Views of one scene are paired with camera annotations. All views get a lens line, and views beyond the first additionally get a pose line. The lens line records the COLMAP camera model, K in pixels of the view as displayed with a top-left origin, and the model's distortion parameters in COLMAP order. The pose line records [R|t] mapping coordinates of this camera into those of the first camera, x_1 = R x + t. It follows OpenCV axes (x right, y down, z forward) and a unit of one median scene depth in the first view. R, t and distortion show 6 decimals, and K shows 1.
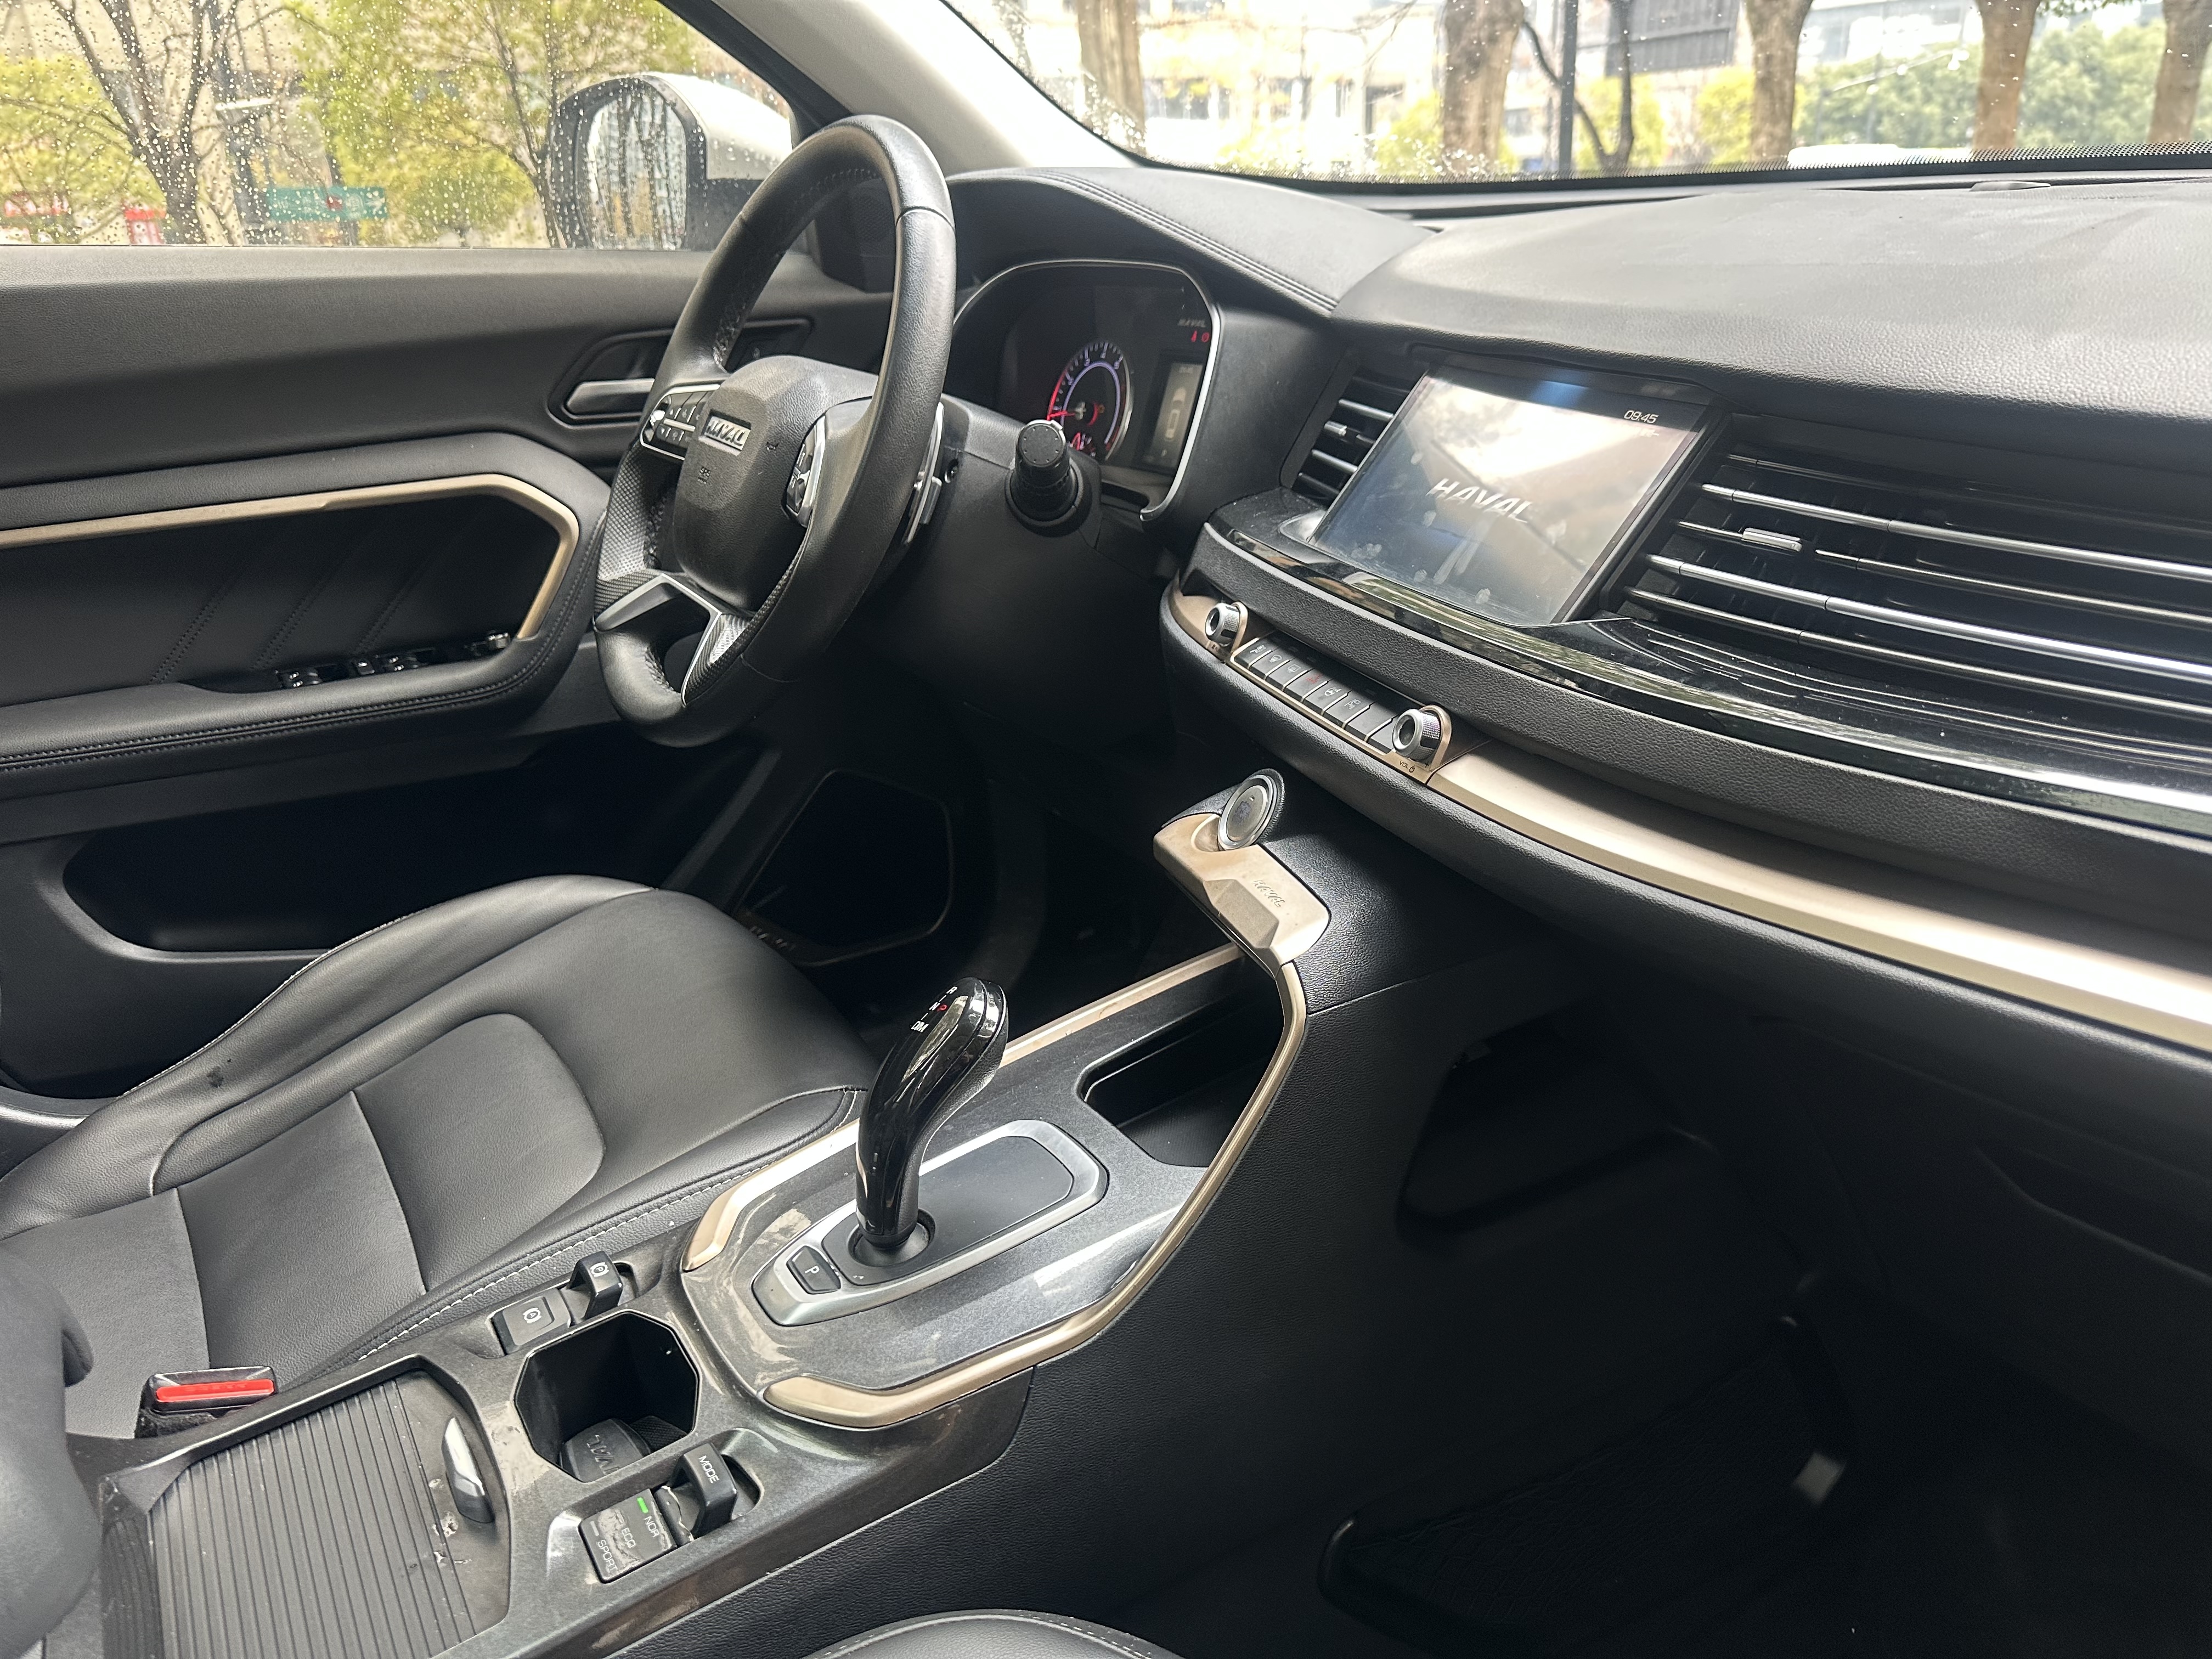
lens RADIAL K [[1570.2, 0, 1106.0], [0, 1570.2, 829.5], [0, 0, 1]] dist [0.121515, -0.210864]
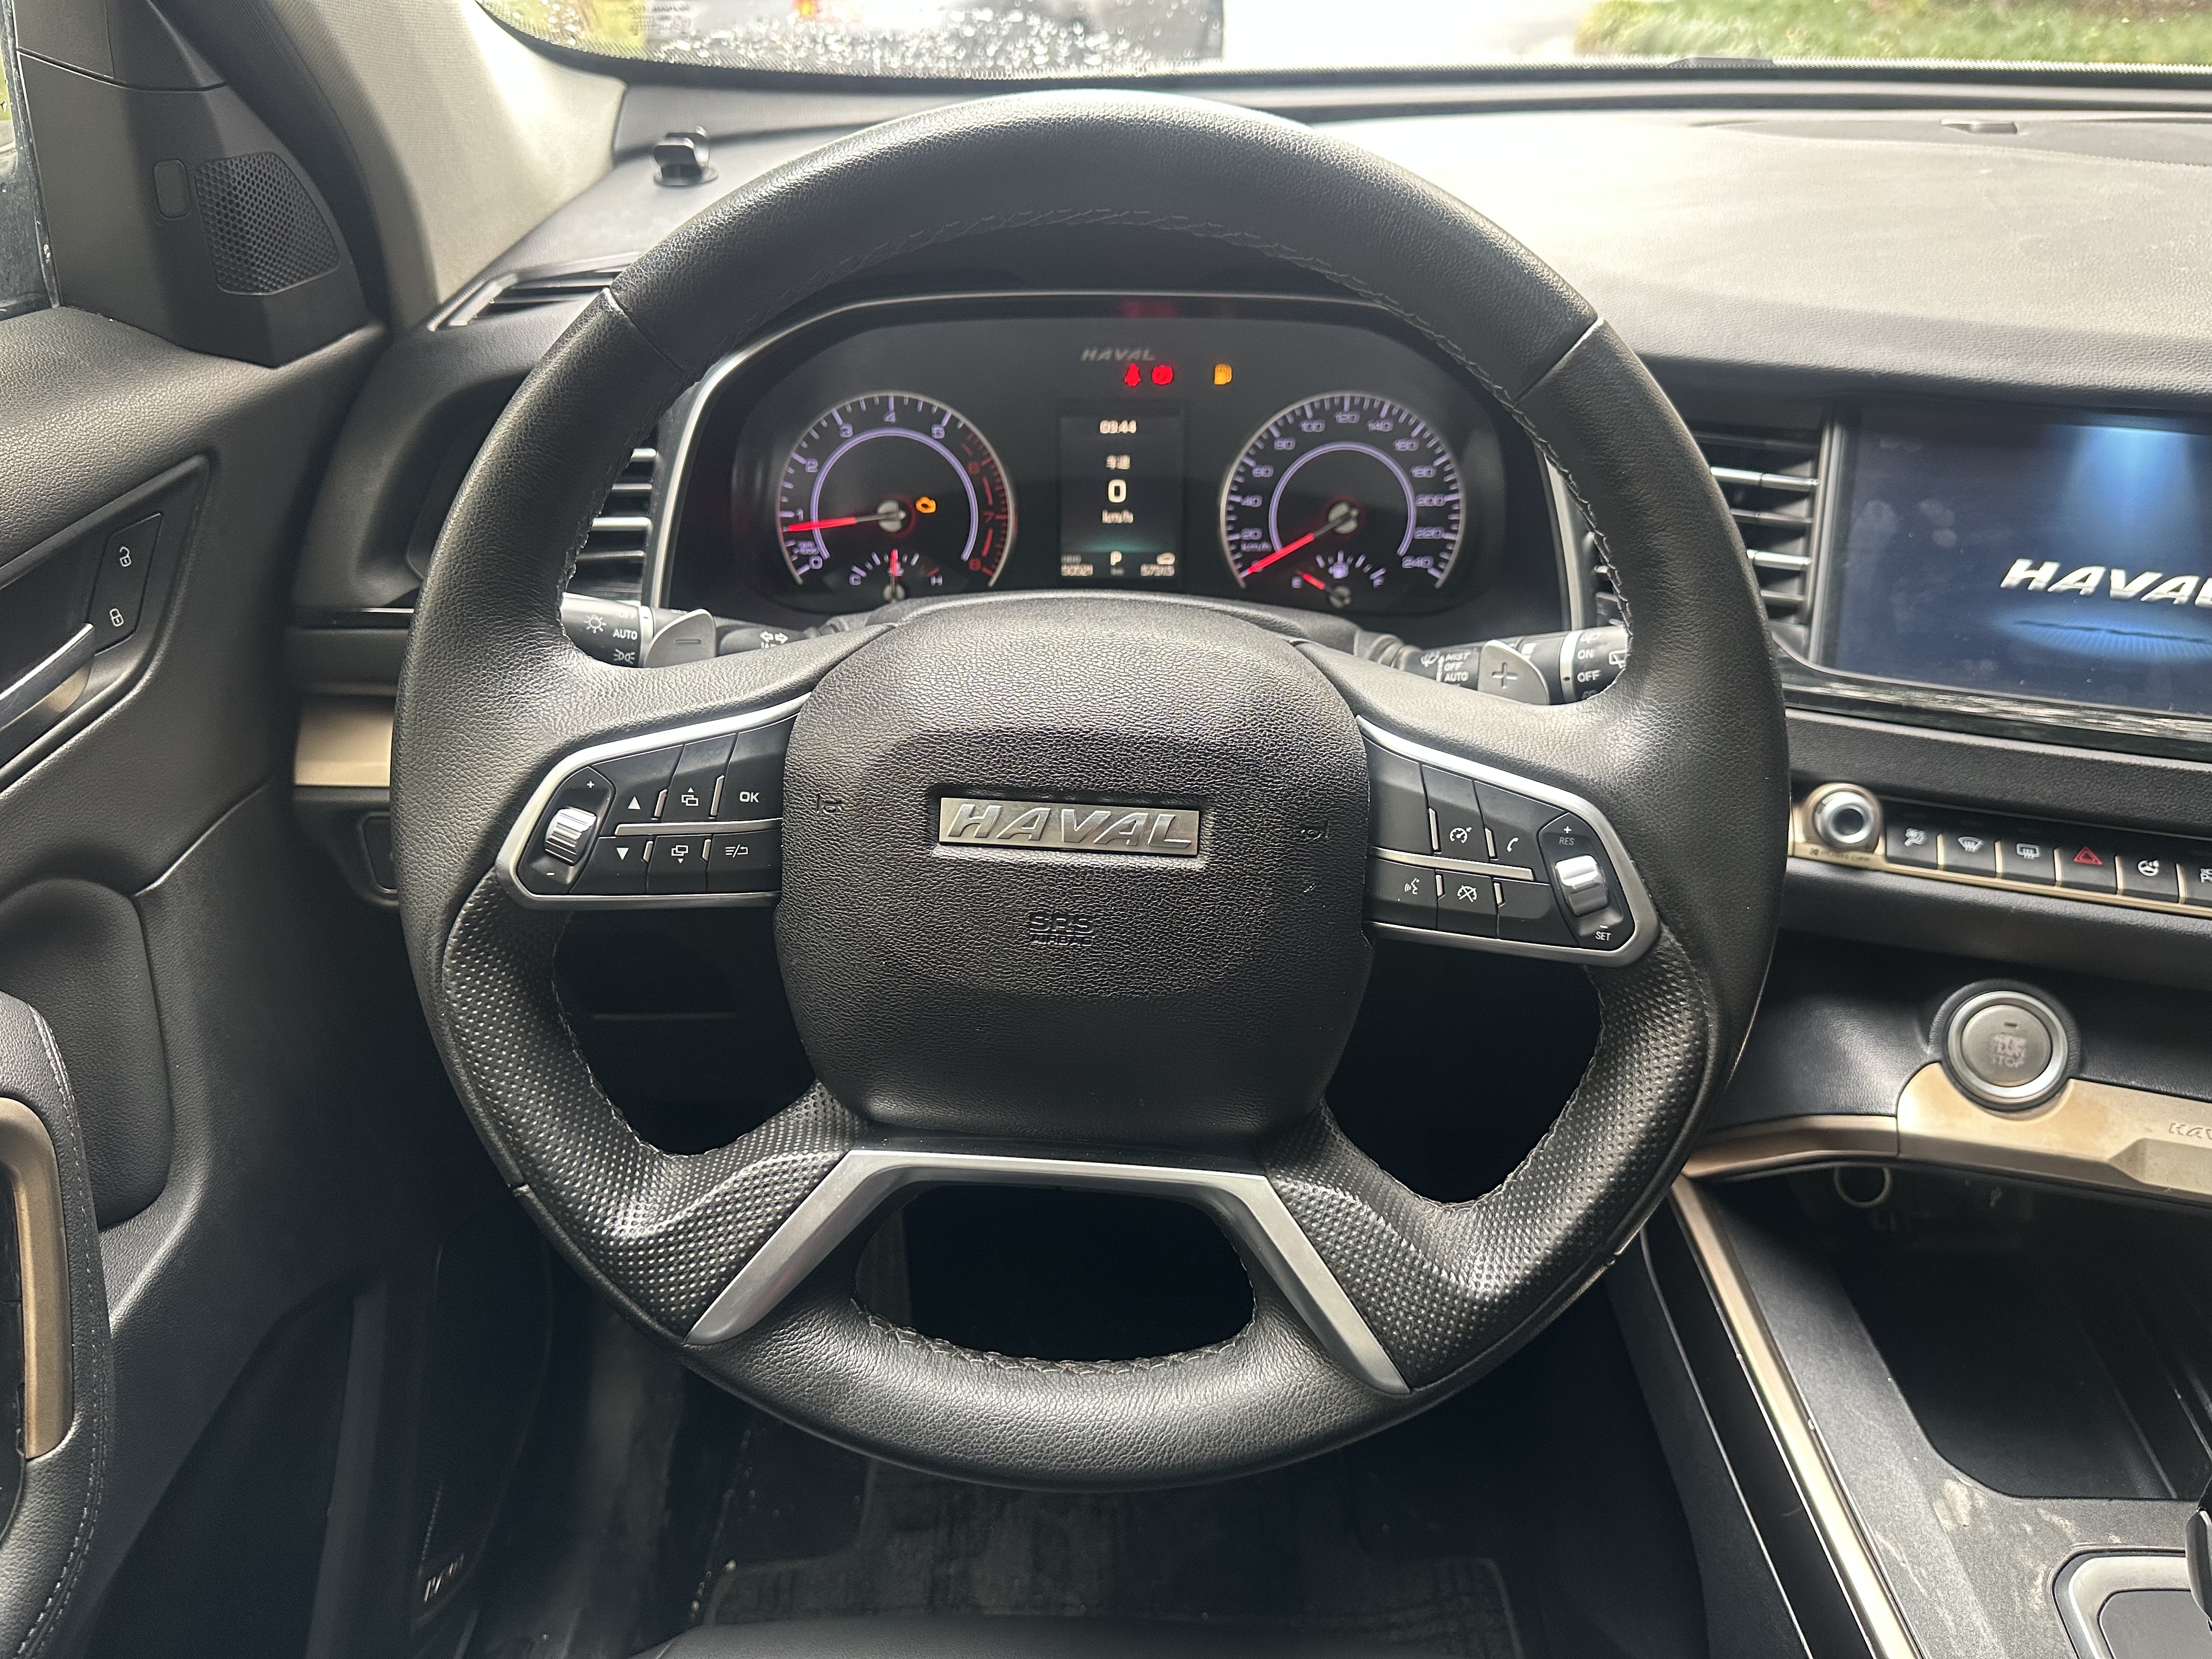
lens RADIAL K [[1570.2, 0, 1106.0], [0, 1570.2, 829.5], [0, 0, 1]] dist [0.121515, -0.210864]
pose [[0.579004, -0.400828, 0.709993, -0.642049], [0.292403, 0.914968, 0.278091, -0.431350], [-0.761088, 0.046588, 0.646974, 0.800924]]
